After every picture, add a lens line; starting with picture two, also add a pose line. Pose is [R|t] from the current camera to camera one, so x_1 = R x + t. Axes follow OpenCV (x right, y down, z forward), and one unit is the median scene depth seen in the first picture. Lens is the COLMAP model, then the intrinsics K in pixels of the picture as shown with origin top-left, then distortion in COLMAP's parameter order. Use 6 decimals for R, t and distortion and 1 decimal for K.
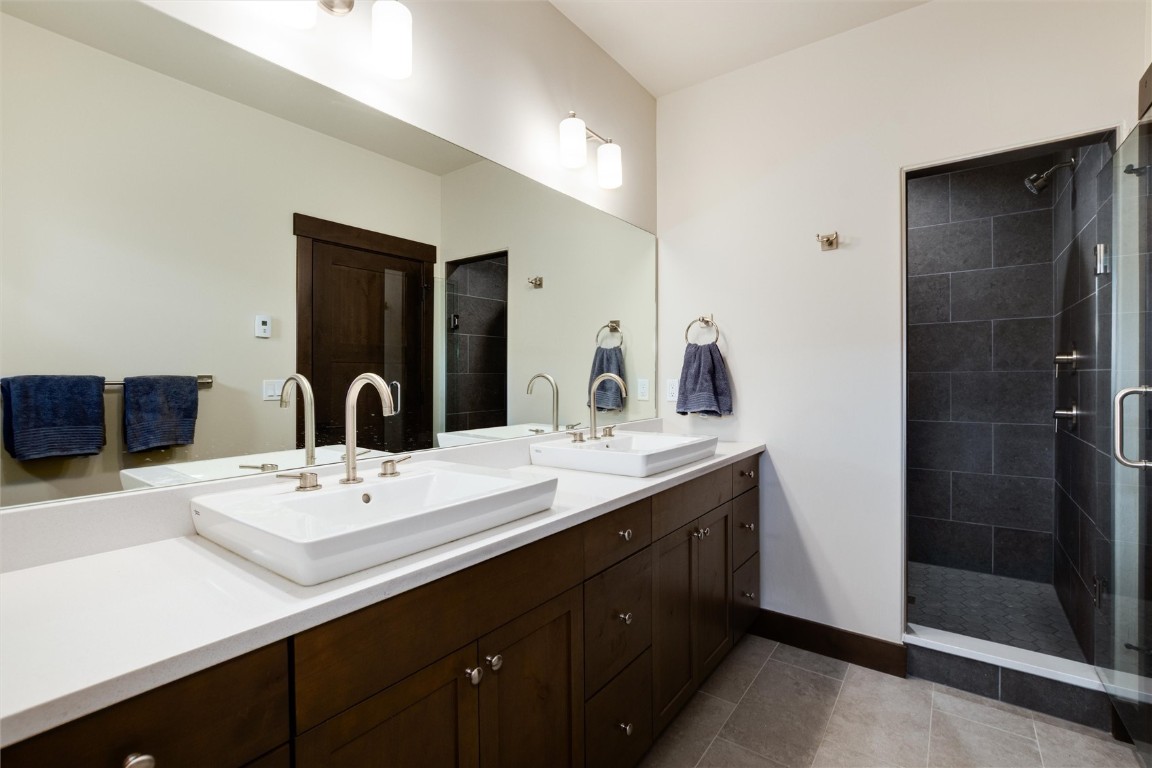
lens RADIAL K [[515.1, 0, 576.4], [0, 515.1, 377.7], [0, 0, 1]] dist [-0.010456, 0.000270]
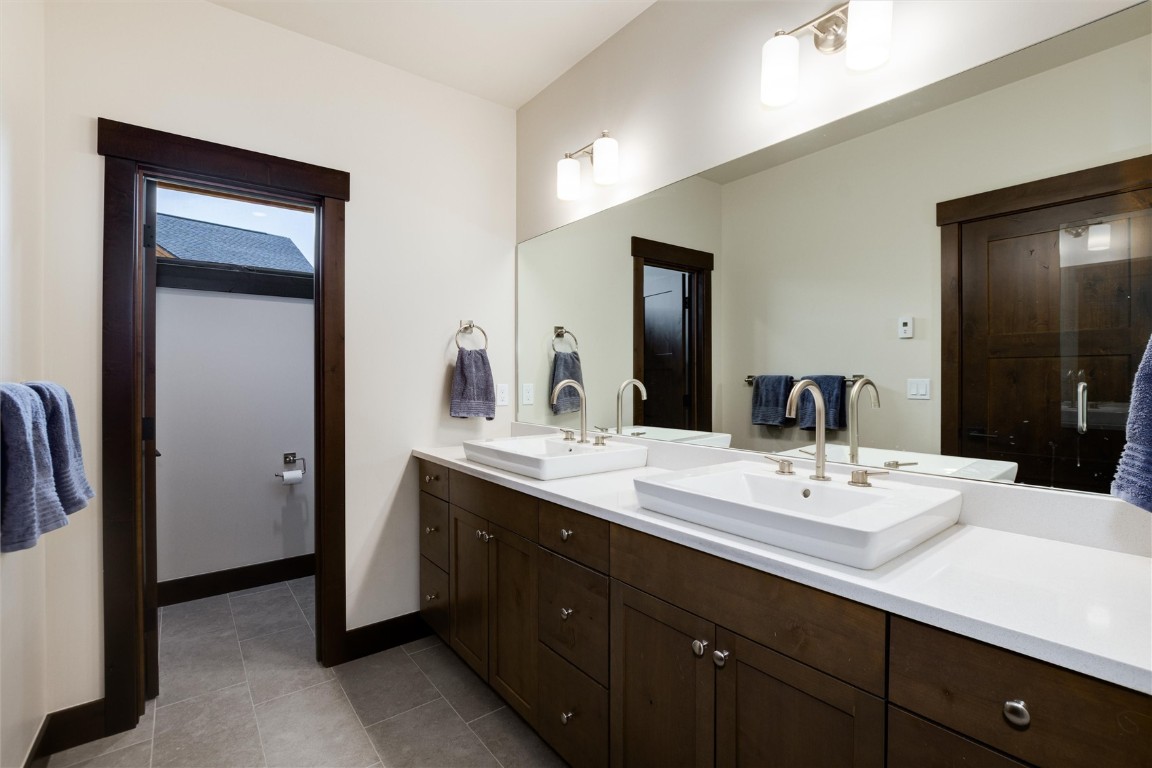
lens RADIAL K [[492.7, 0, 579.9], [0, 492.7, 360.9], [0, 0, 1]] dist [-0.001216, 0.000001]
pose [[-0.243753, -0.019799, -0.969635, 0.732140], [0.005948, 0.999742, -0.021909, -0.020949], [0.969819, -0.011108, -0.243572, 0.861954]]
